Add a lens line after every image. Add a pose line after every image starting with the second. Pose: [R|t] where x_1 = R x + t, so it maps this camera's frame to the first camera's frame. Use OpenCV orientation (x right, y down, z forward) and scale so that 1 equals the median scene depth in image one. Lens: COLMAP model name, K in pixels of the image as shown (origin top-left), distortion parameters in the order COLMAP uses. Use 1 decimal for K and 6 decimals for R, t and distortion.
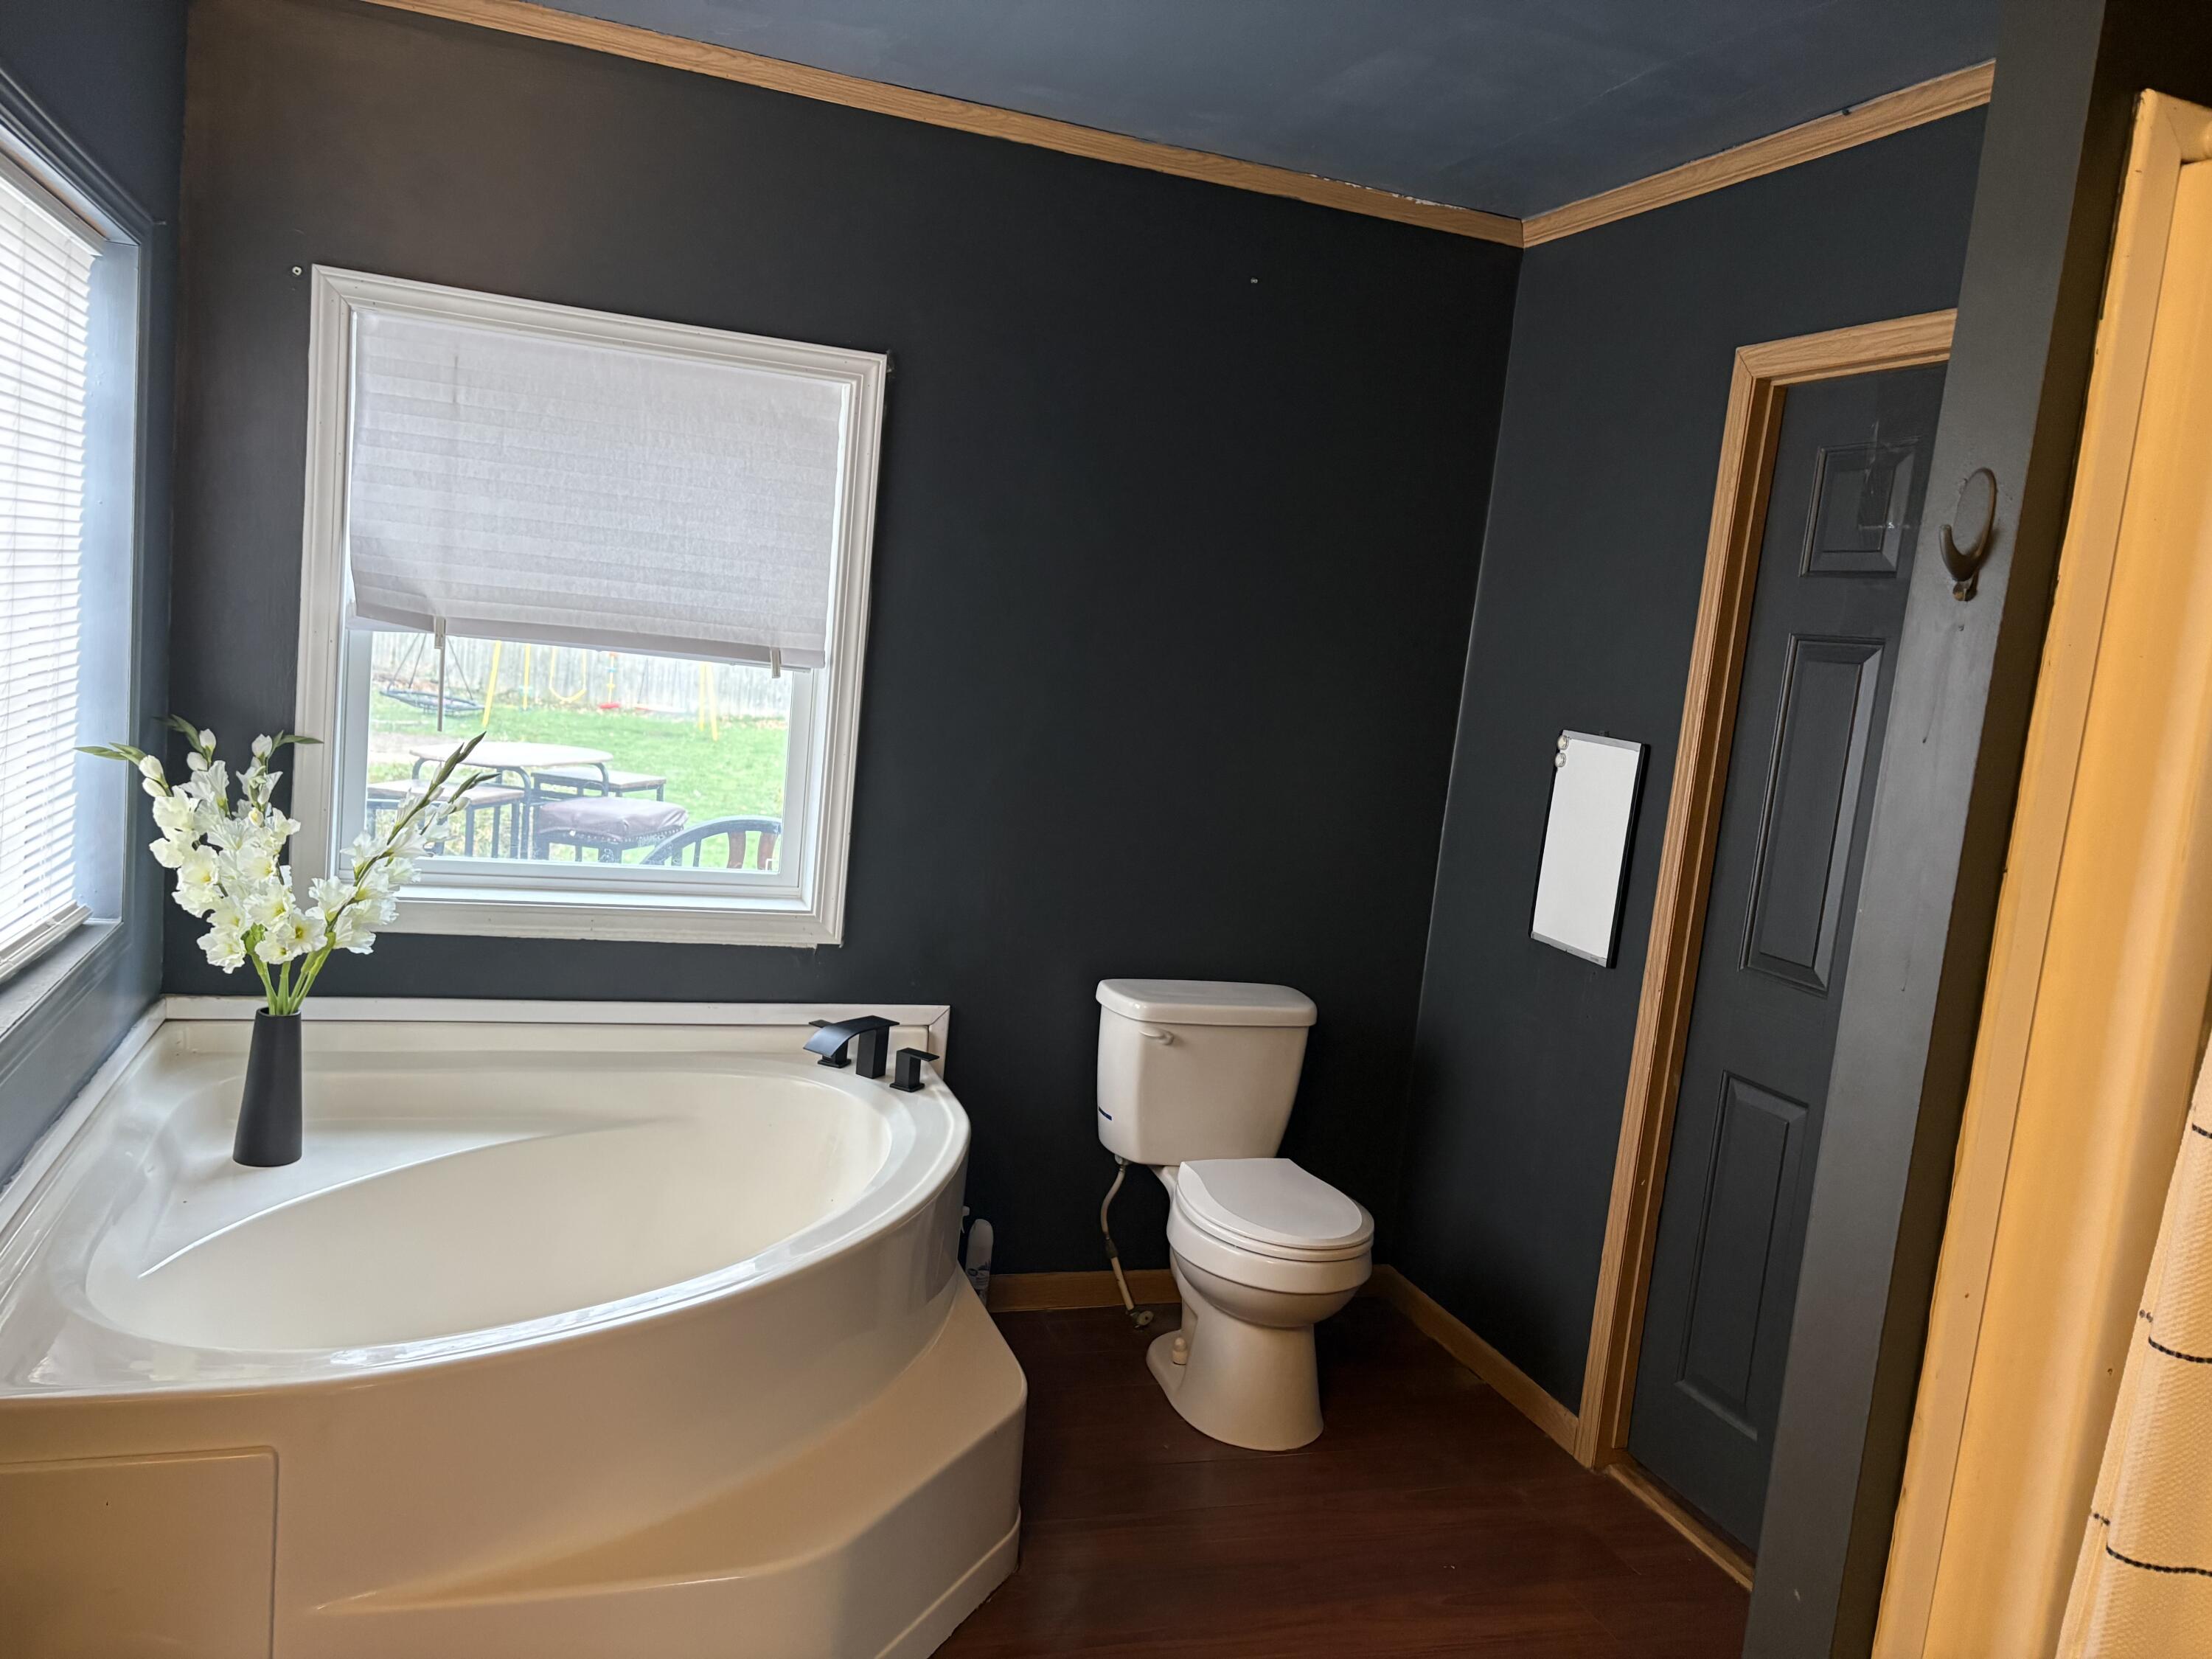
lens RADIAL K [[1687.0, 0, 1112.9], [0, 1687.0, 842.3], [0, 0, 1]] dist [0.042631, -0.005526]
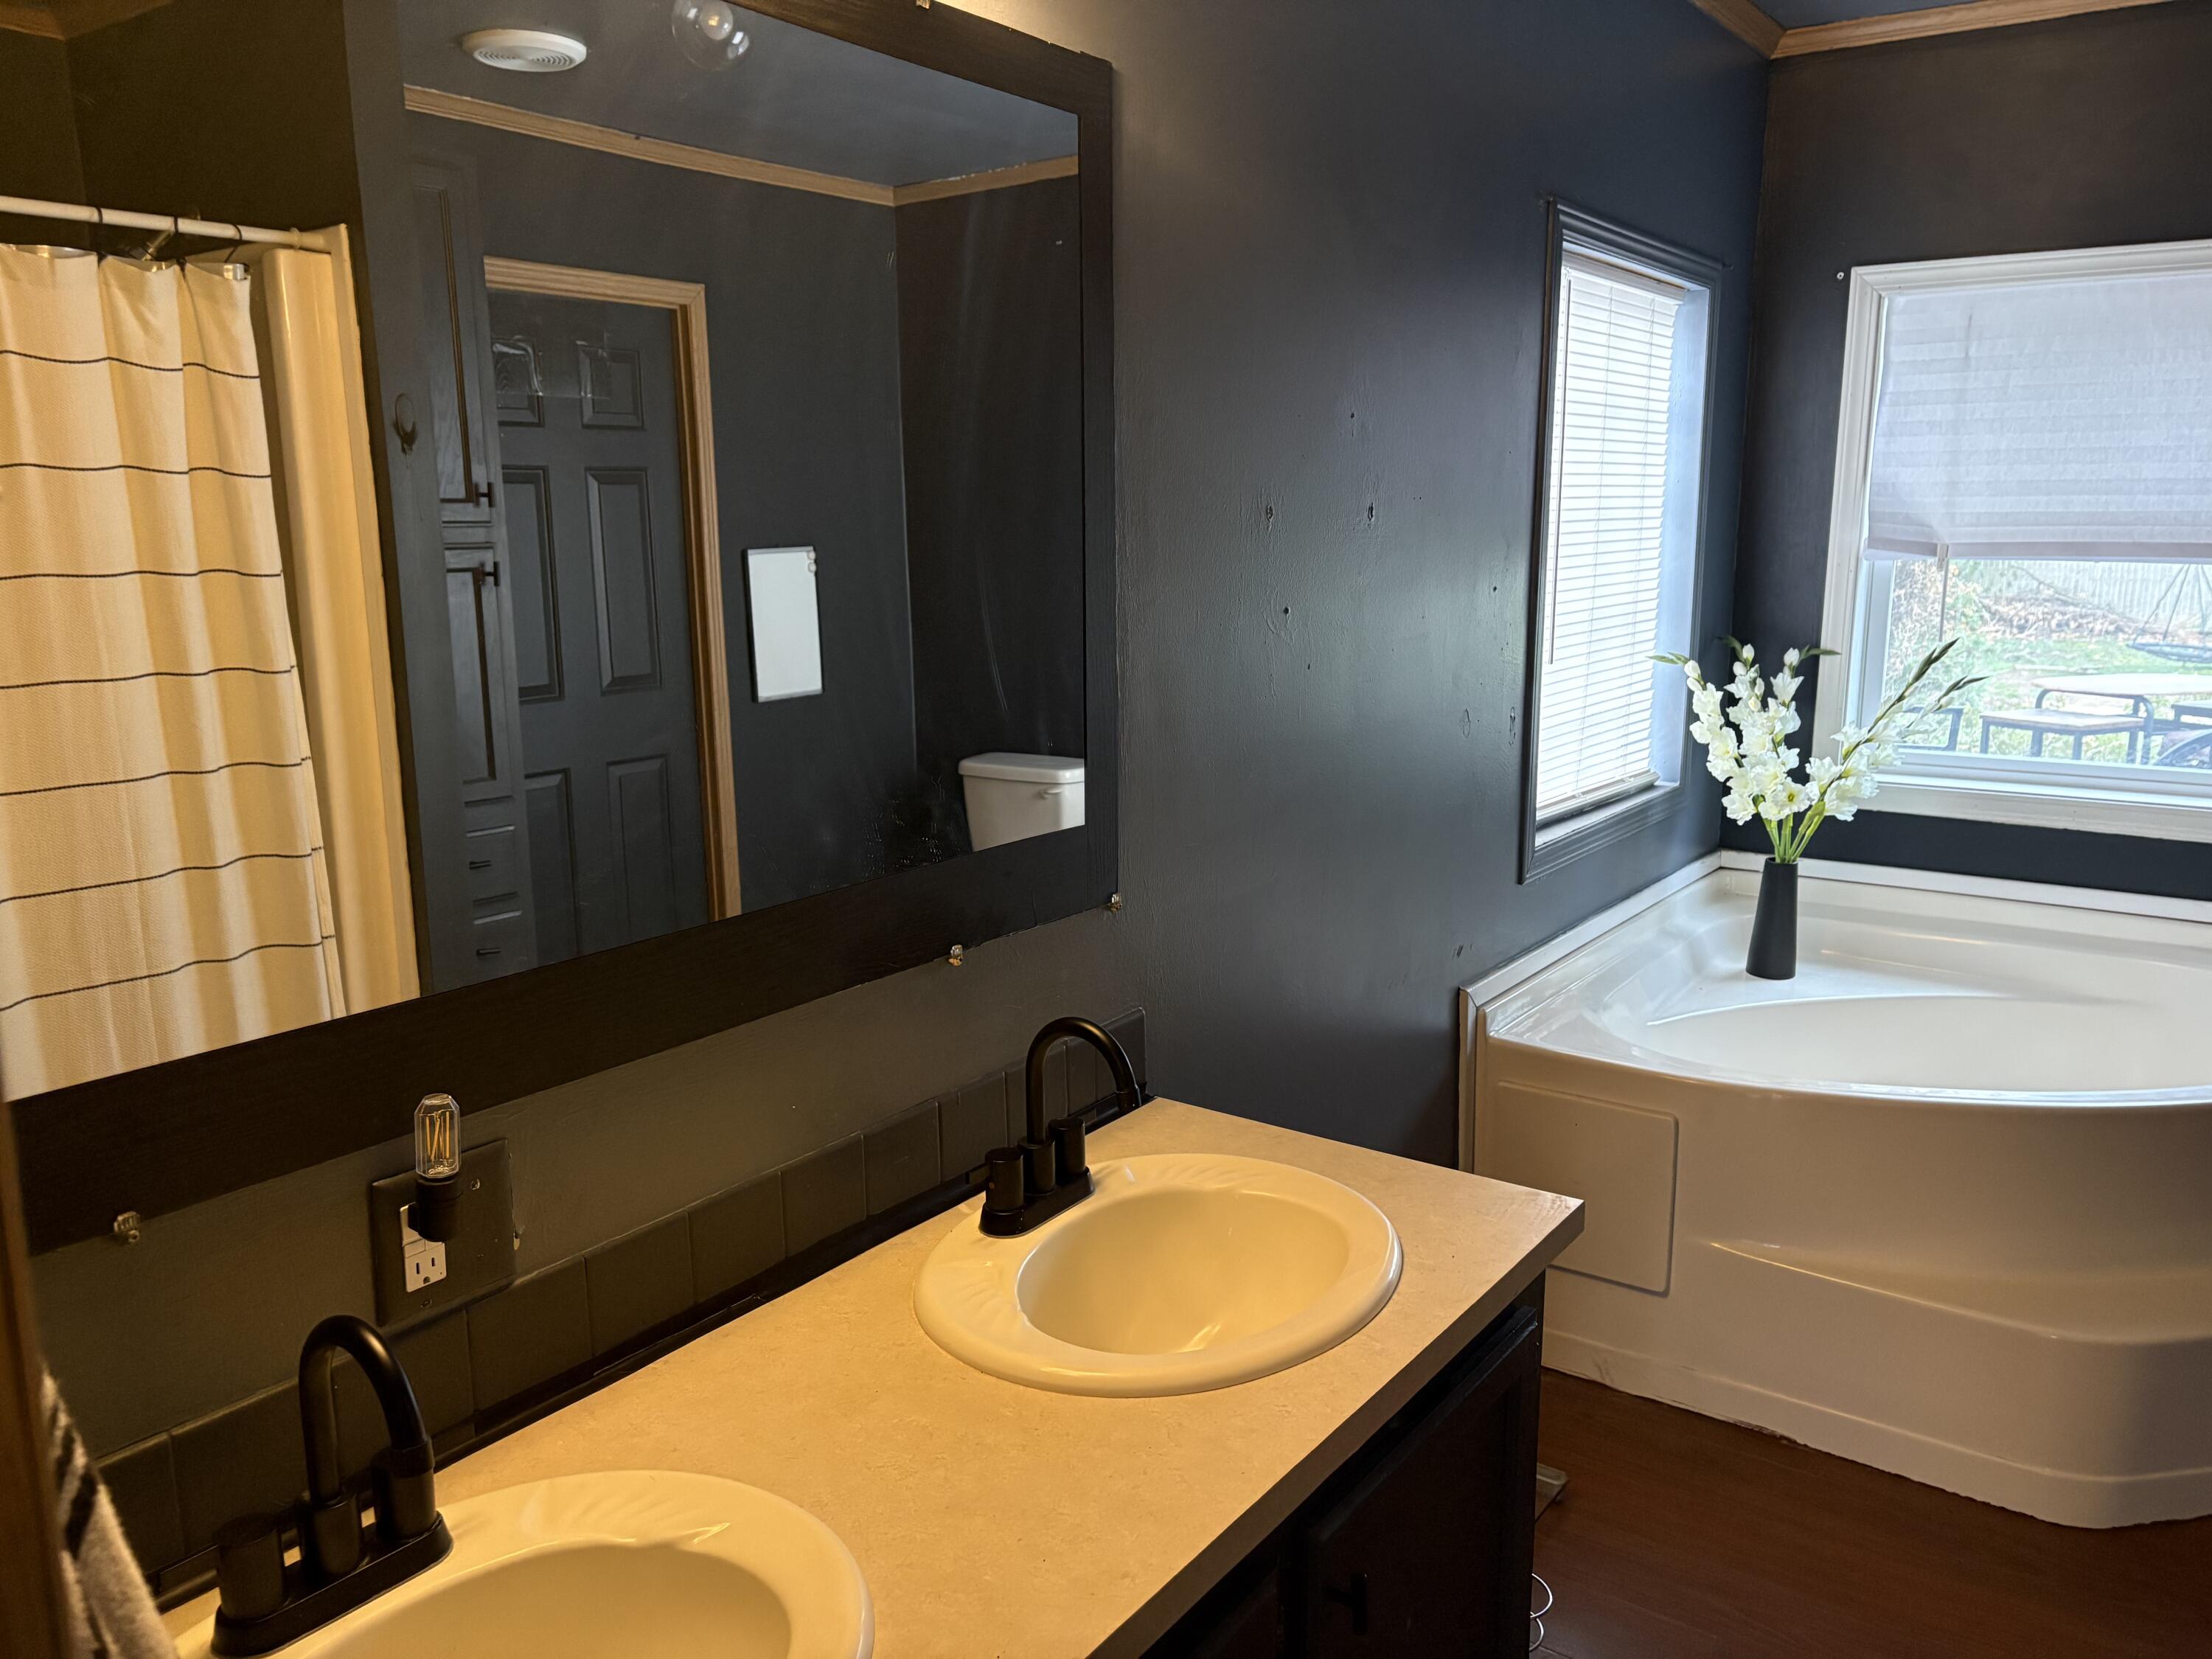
lens RADIAL K [[1687.0, 0, 1112.9], [0, 1687.0, 842.3], [0, 0, 1]] dist [0.042631, -0.005526]
pose [[0.565739, 0.063257, -0.822155, 0.271908], [-0.048544, 0.997879, 0.043373, 0.052037], [0.823154, 0.015373, 0.567610, -0.143368]]
